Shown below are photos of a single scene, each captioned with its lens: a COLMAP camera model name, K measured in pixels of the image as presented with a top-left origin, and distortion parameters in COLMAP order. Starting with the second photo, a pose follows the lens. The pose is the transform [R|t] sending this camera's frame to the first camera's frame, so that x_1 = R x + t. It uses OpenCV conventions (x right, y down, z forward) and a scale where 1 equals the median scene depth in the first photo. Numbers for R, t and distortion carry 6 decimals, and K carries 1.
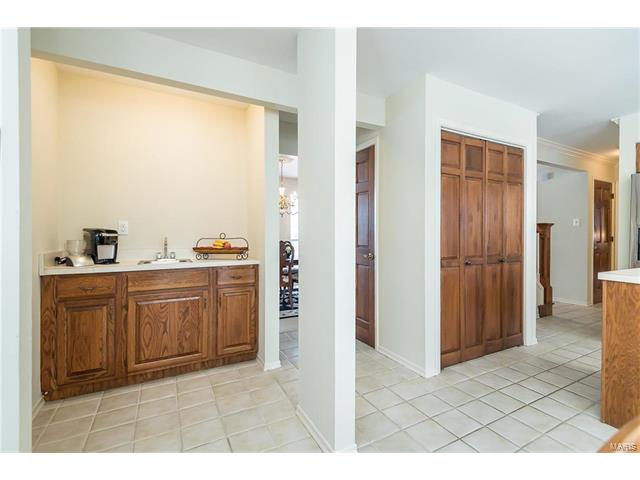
lens RADIAL K [[296.3, 0, 322.4], [0, 296.3, 234.1], [0, 0, 1]] dist [0.003446, 0.000010]
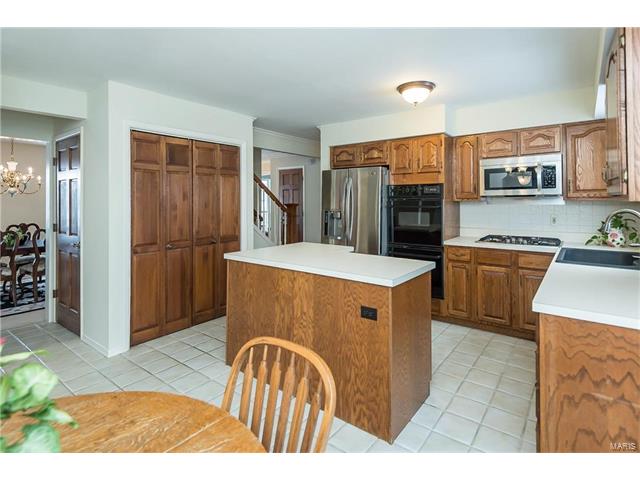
lens RADIAL K [[327.9, 0, 330.1], [0, 327.9, 194.8], [0, 0, 1]] dist [0.015403, -0.001263]
pose [[0.907629, 0.001164, 0.419772, 0.521876], [0.007026, 0.999814, -0.017965, -0.076049], [-0.419715, 0.019255, 0.907452, -0.409280]]
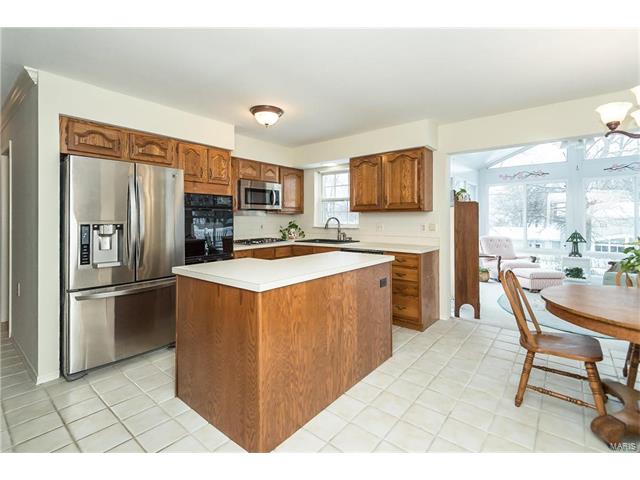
lens RADIAL K [[307.9, 0, 316.0], [0, 307.9, 221.4], [0, 0, 1]] dist [0.009886, -0.001671]
pose [[-0.381811, -0.005034, 0.924227, 0.060272], [0.004535, 0.999963, 0.007320, -0.036614], [-0.924229, 0.006986, -0.381774, 0.800463]]
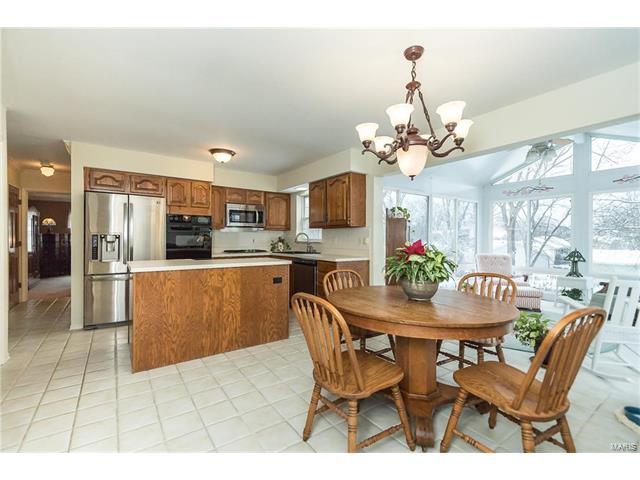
lens RADIAL K [[296.0, 0, 314.4], [0, 296.0, 244.4], [0, 0, 1]] dist [0.010630, -0.000592]
pose [[-0.112524, -0.017093, 0.993502, -0.363743], [-0.002631, 0.999854, 0.016904, -0.003875], [-0.993646, -0.000712, -0.112553, 0.197948]]
